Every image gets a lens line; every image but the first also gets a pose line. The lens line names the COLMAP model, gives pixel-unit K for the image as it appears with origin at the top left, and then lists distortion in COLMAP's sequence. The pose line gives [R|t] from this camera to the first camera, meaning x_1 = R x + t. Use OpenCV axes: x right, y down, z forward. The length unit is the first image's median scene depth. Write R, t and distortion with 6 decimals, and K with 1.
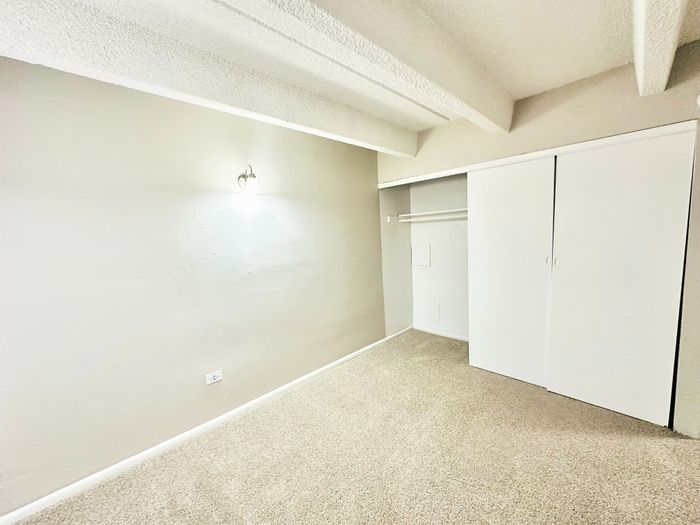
lens RADIAL K [[278.2, 0, 350.0], [0, 278.2, 262.5], [0, 0, 1]] dist [-0.002163, -0.000109]
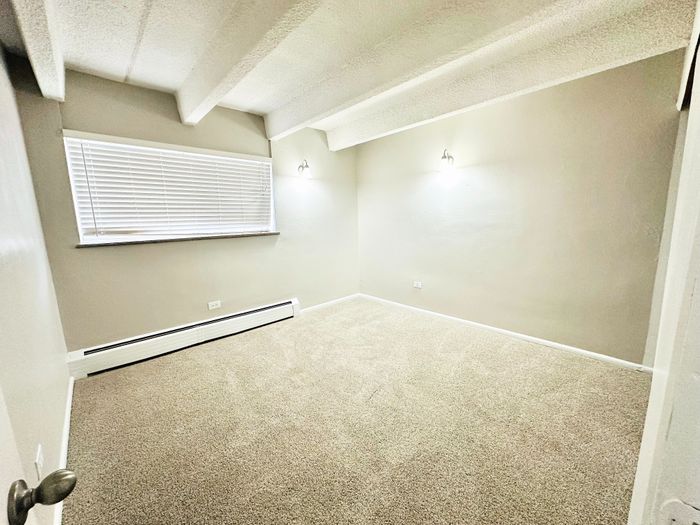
lens RADIAL K [[278.2, 0, 350.0], [0, 278.2, 262.5], [0, 0, 1]] dist [-0.002163, -0.000109]
pose [[-0.038332, 0.205193, -0.977971, 1.057743], [-0.081662, 0.974773, 0.207723, -0.039721], [0.995923, 0.087825, -0.020608, 0.541266]]
